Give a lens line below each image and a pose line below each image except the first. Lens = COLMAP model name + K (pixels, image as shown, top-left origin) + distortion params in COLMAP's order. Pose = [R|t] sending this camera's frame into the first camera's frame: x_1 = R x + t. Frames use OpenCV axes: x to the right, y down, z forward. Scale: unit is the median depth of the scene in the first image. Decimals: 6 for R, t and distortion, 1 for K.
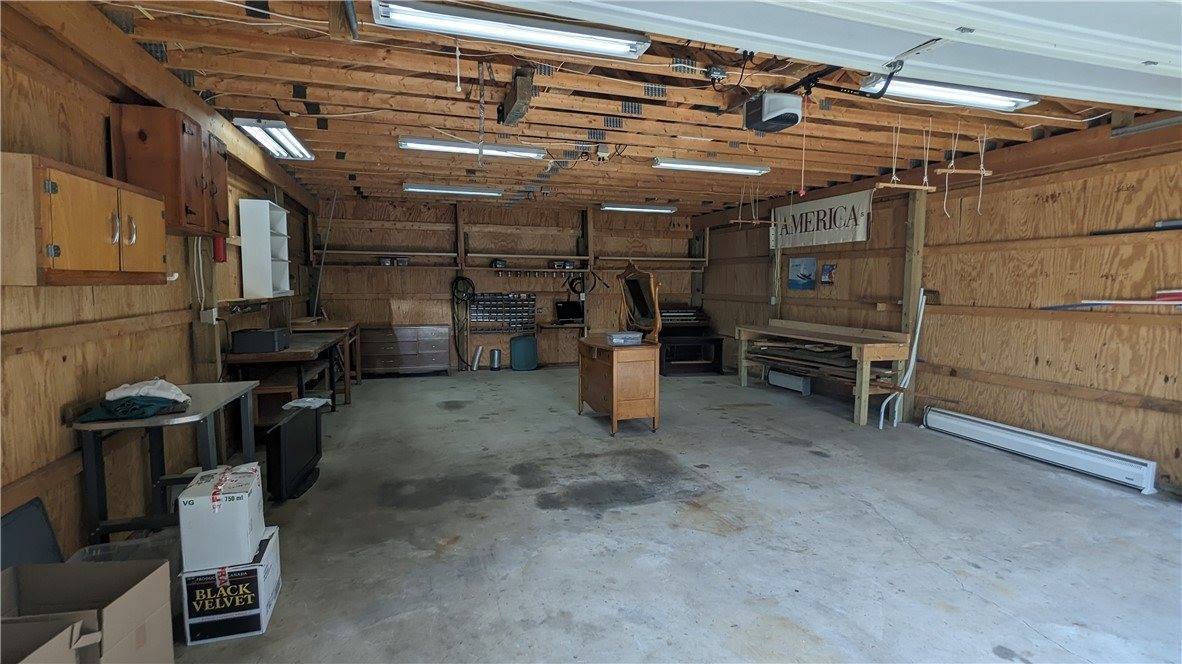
lens RADIAL K [[558.5, 0, 593.0], [0, 558.5, 331.3], [0, 0, 1]] dist [-0.004505, 0.003091]
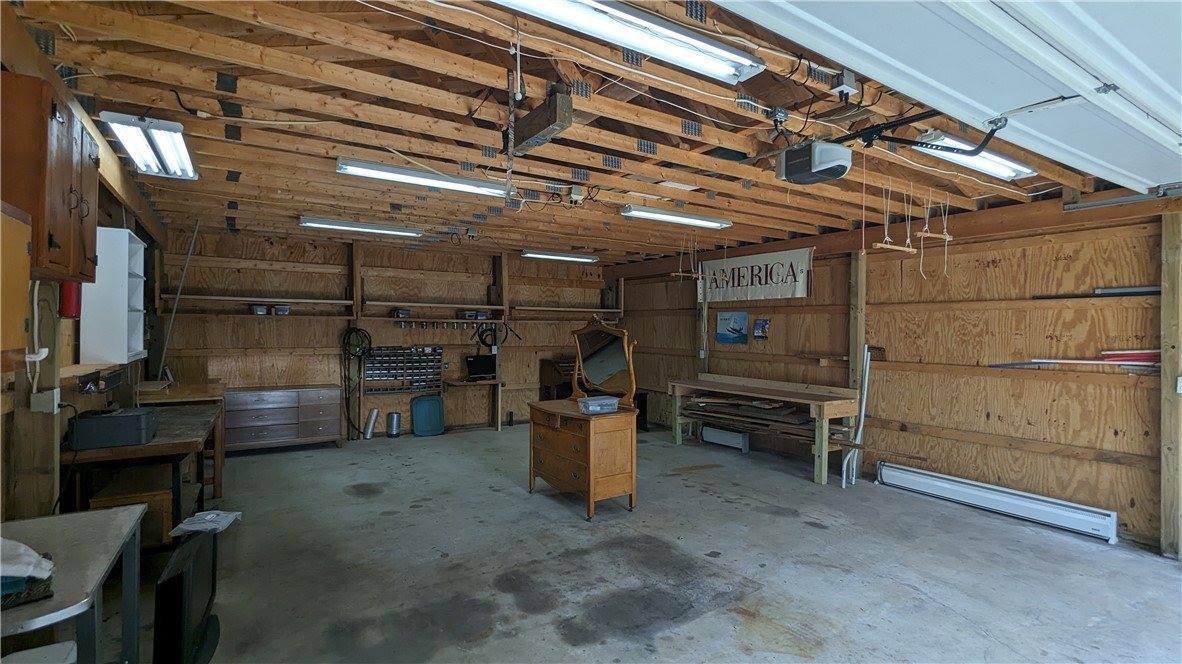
lens RADIAL K [[558.5, 0, 590.5], [0, 558.5, 332.1], [0, 0, 1]] dist [-0.004505, 0.003091]
pose [[0.966670, 0.002176, 0.256017, -0.201212], [0.017896, 0.996944, -0.076042, -0.038813], [-0.255400, 0.078089, 0.963677, 0.171922]]
